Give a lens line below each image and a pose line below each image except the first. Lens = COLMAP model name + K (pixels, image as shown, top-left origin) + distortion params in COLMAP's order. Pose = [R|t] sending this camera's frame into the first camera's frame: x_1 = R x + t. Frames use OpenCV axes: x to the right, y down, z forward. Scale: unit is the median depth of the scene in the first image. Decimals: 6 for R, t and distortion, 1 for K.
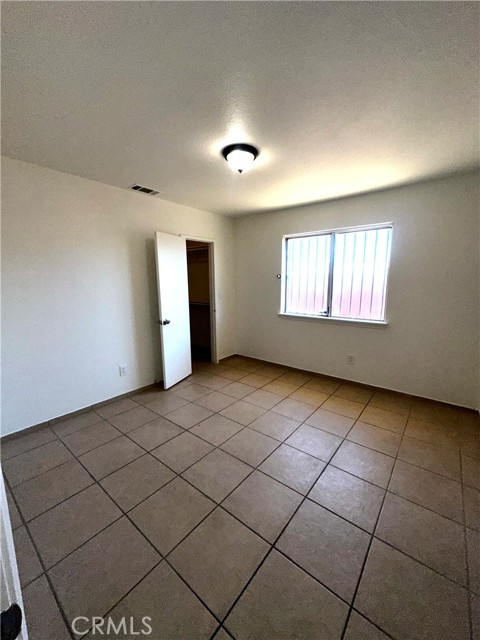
lens RADIAL K [[255.9, 0, 238.7], [0, 255.9, 320.3], [0, 0, 1]] dist [0.000526, -0.000215]
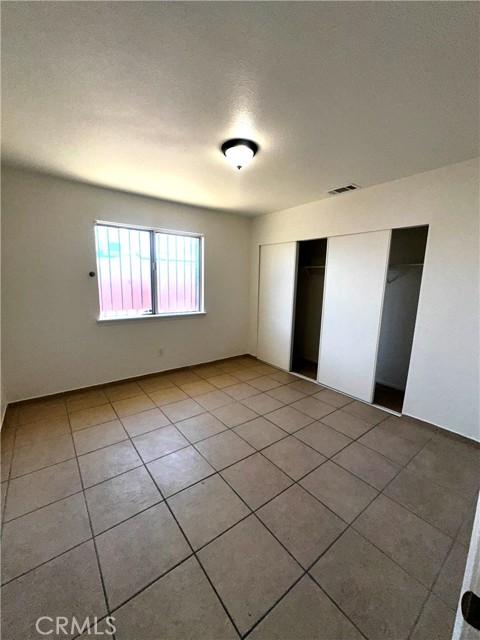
lens RADIAL K [[255.9, 0, 237.7], [0, 255.9, 320.4], [0, 0, 1]] dist [0.000526, -0.000215]
pose [[0.227725, -0.151215, 0.961912, -0.556759], [0.135490, 0.983179, 0.122482, -0.072585], [-0.964253, 0.102437, 0.244383, 0.453967]]
